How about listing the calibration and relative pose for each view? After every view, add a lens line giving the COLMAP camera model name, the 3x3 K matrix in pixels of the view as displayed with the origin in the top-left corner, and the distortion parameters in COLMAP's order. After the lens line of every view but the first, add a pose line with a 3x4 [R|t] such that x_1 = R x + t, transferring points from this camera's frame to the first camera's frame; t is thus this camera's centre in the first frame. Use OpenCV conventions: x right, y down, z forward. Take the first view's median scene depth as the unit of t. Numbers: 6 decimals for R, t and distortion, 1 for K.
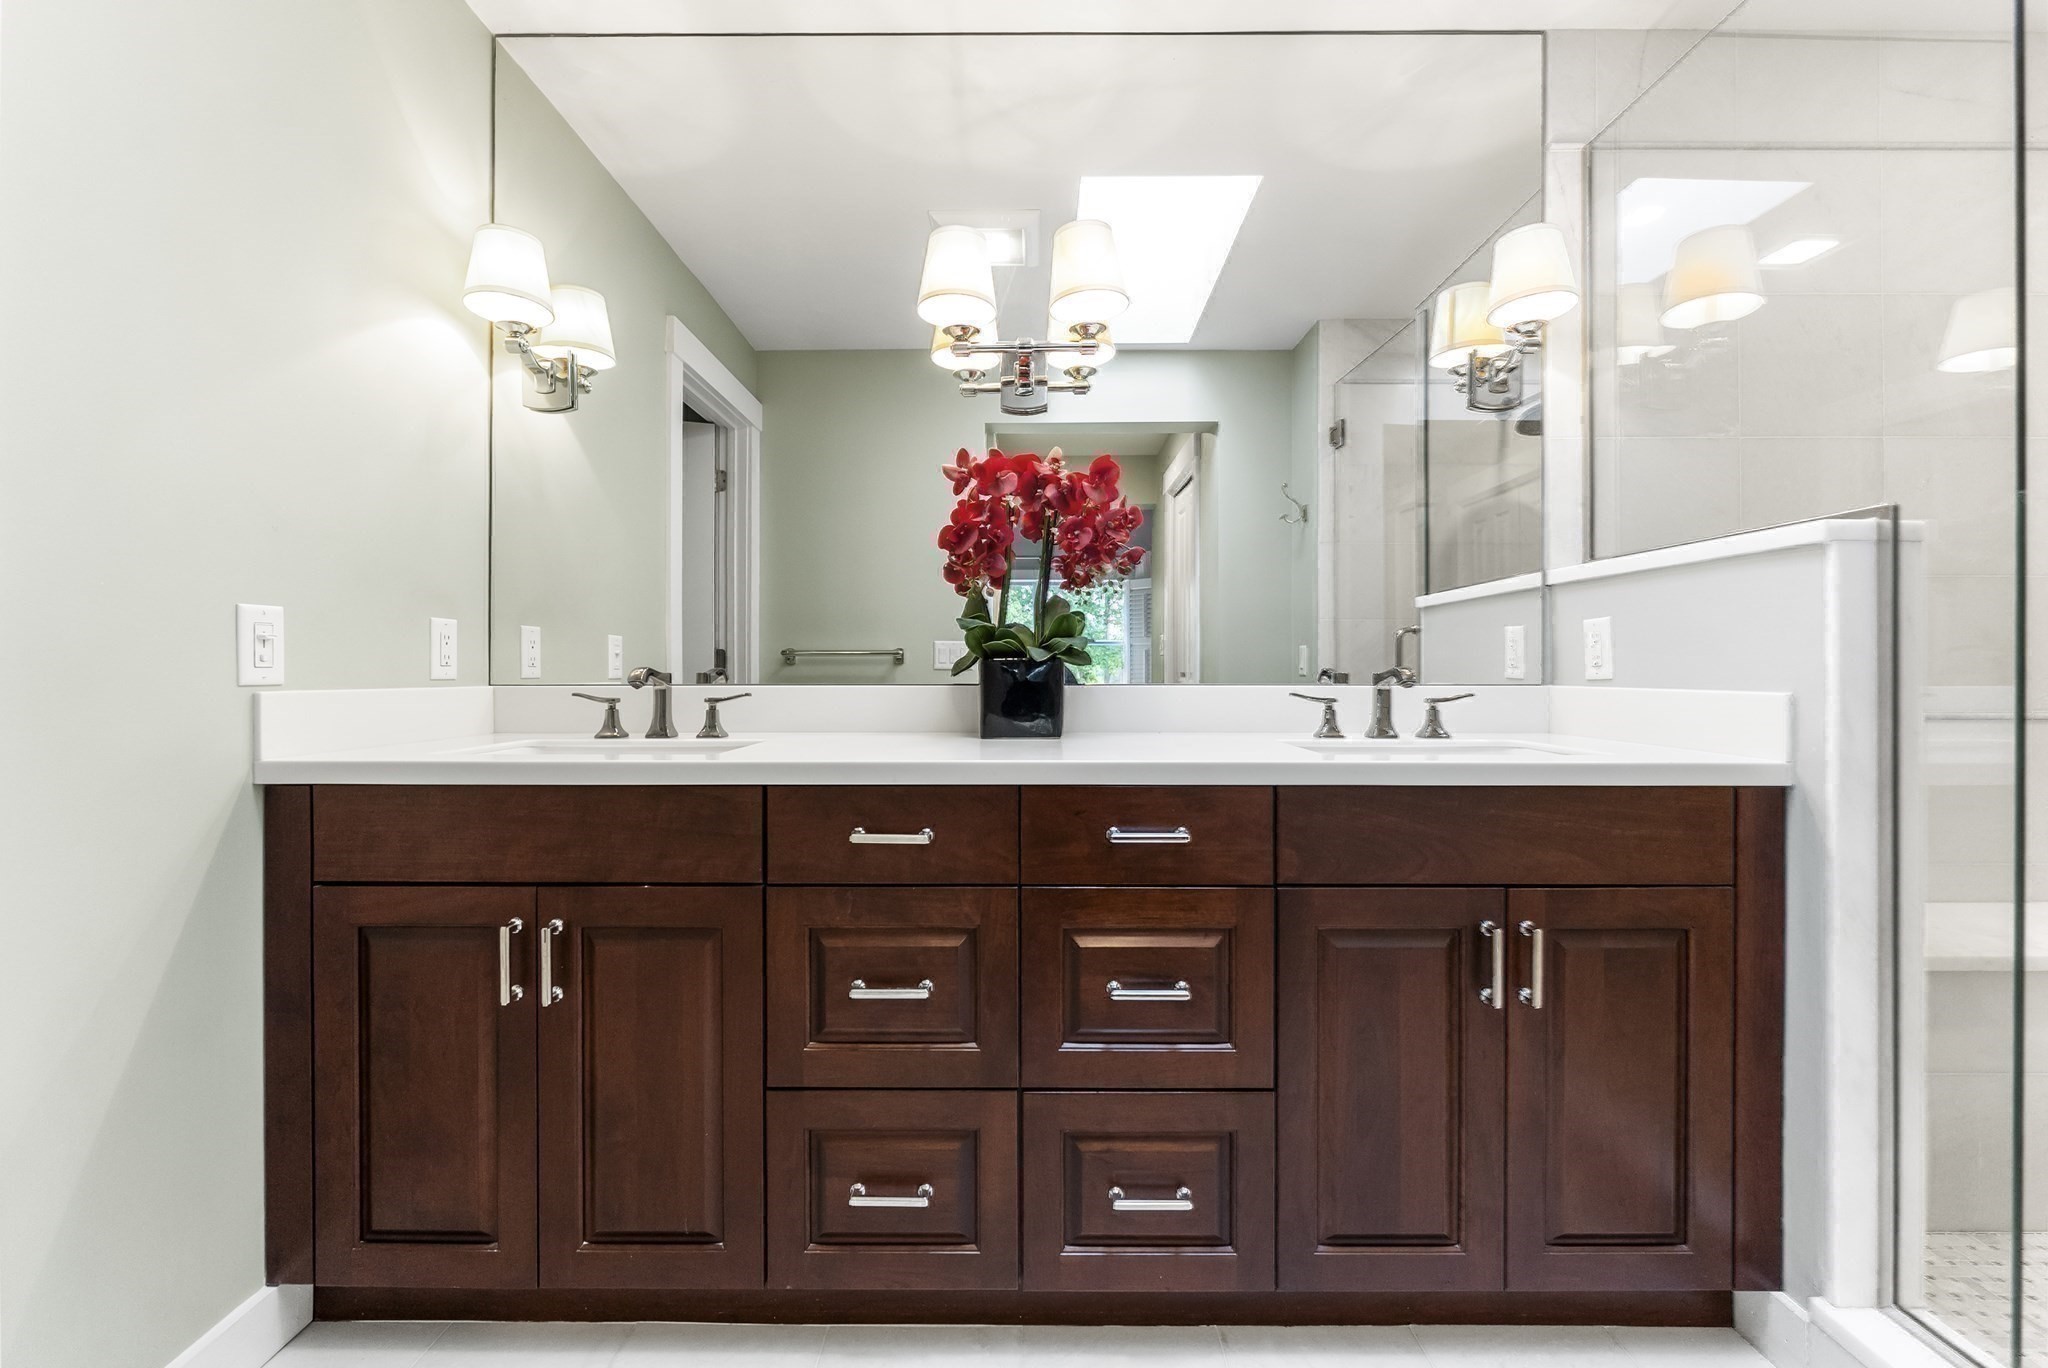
lens RADIAL K [[851.0, 0, 1024.0], [0, 851.0, 684.0], [0, 0, 1]] dist [0.000295, -0.000023]
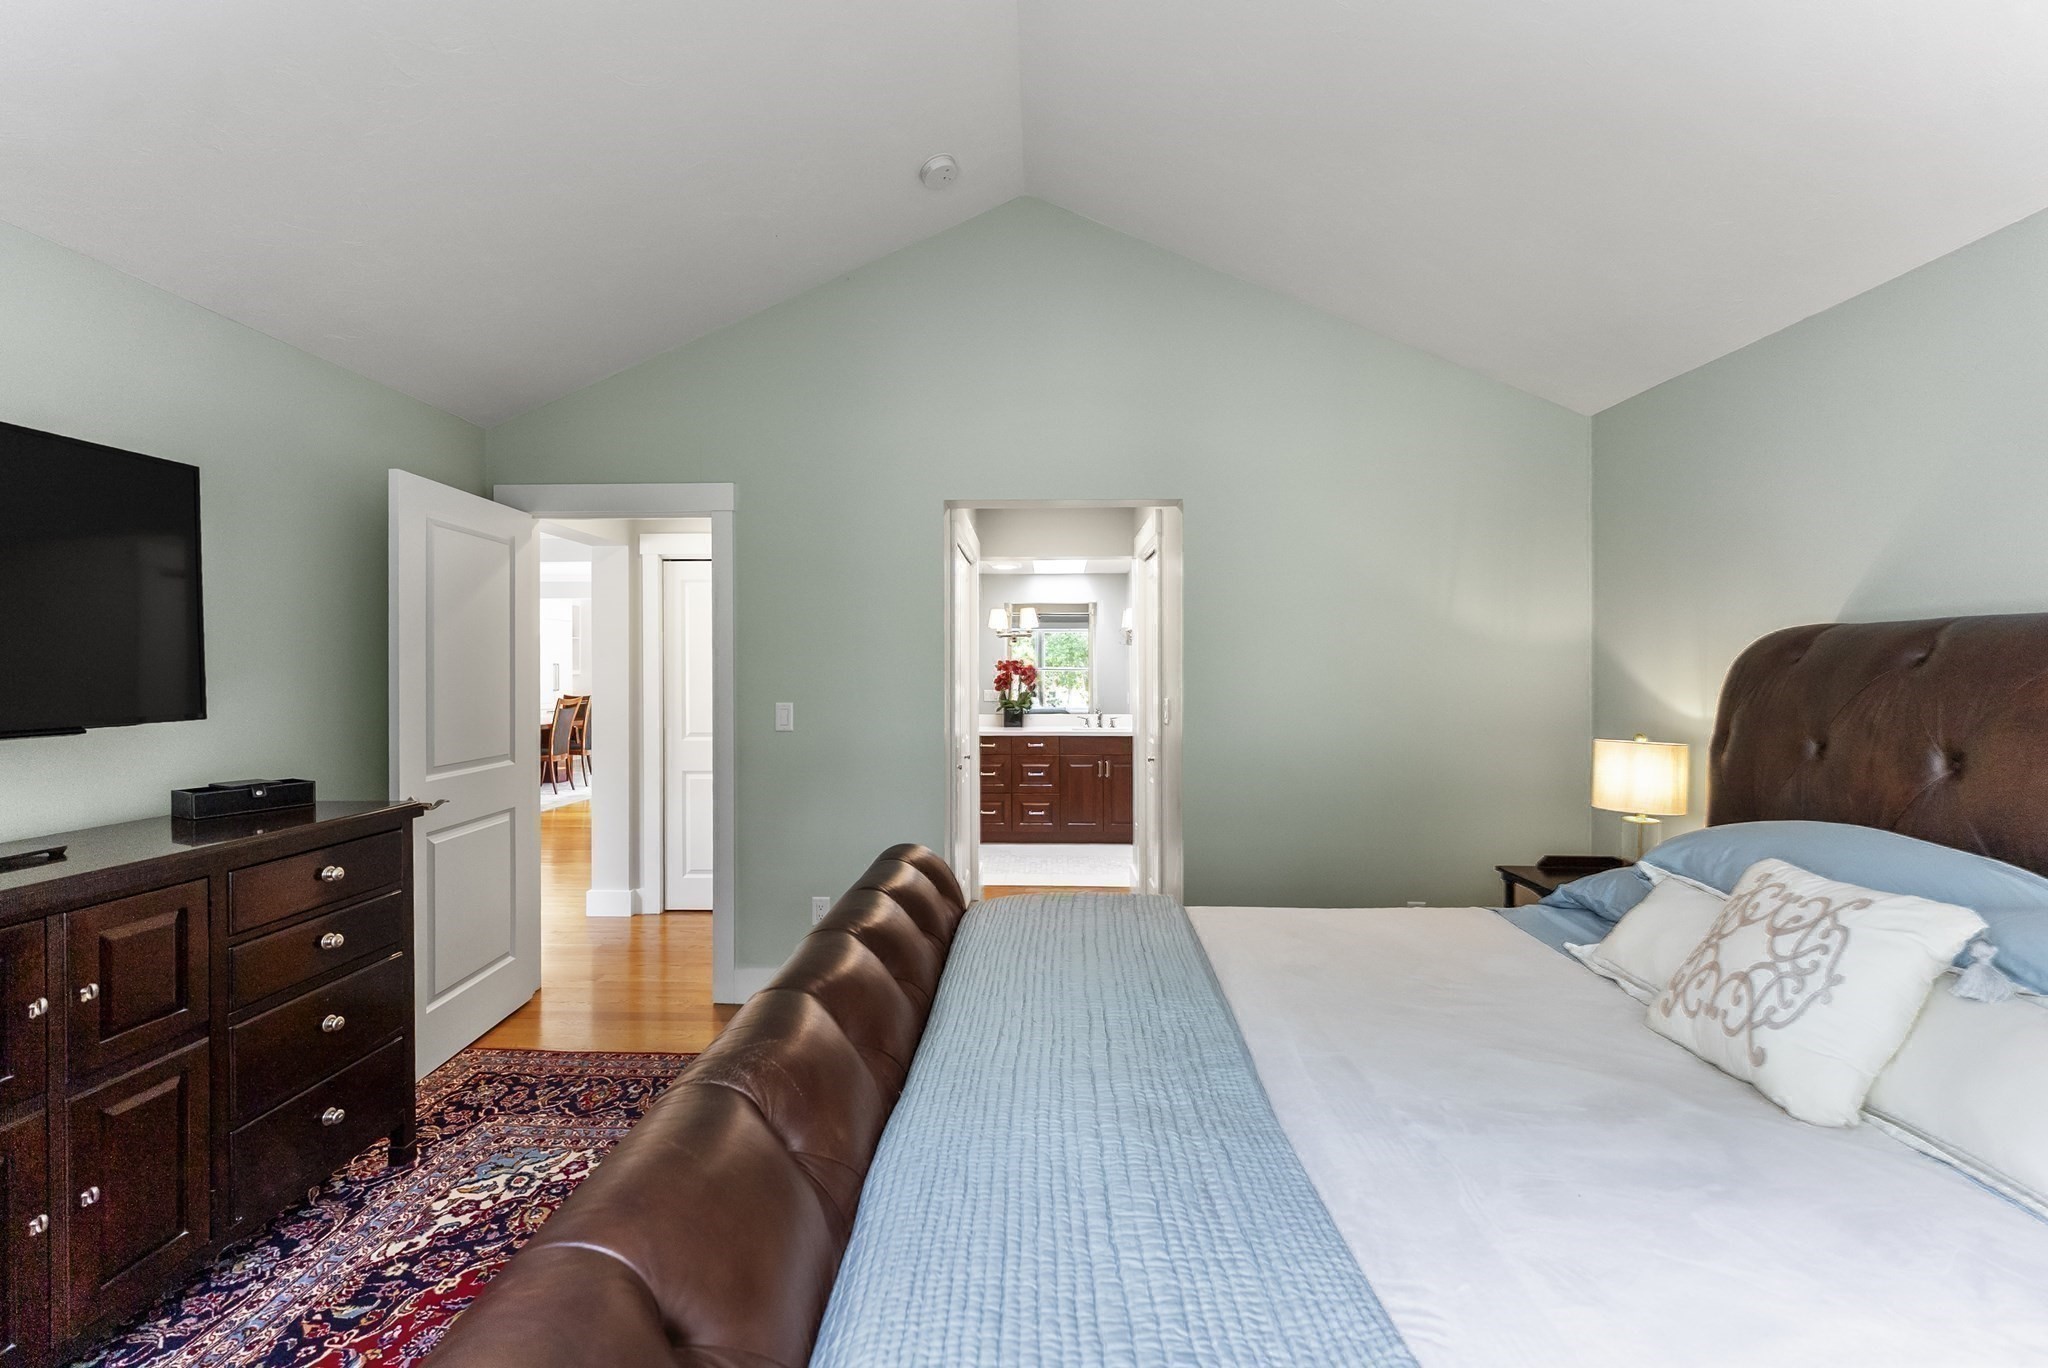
lens RADIAL K [[825.8, 0, 1021.2], [0, 825.8, 674.9], [0, 0, 1]] dist [0.000190, 0.000065]
pose [[0.999652, -0.003120, -0.026199, 0.145023], [0.003035, 0.999990, -0.003284, -0.188161], [0.026209, 0.003204, 0.999651, -3.191865]]
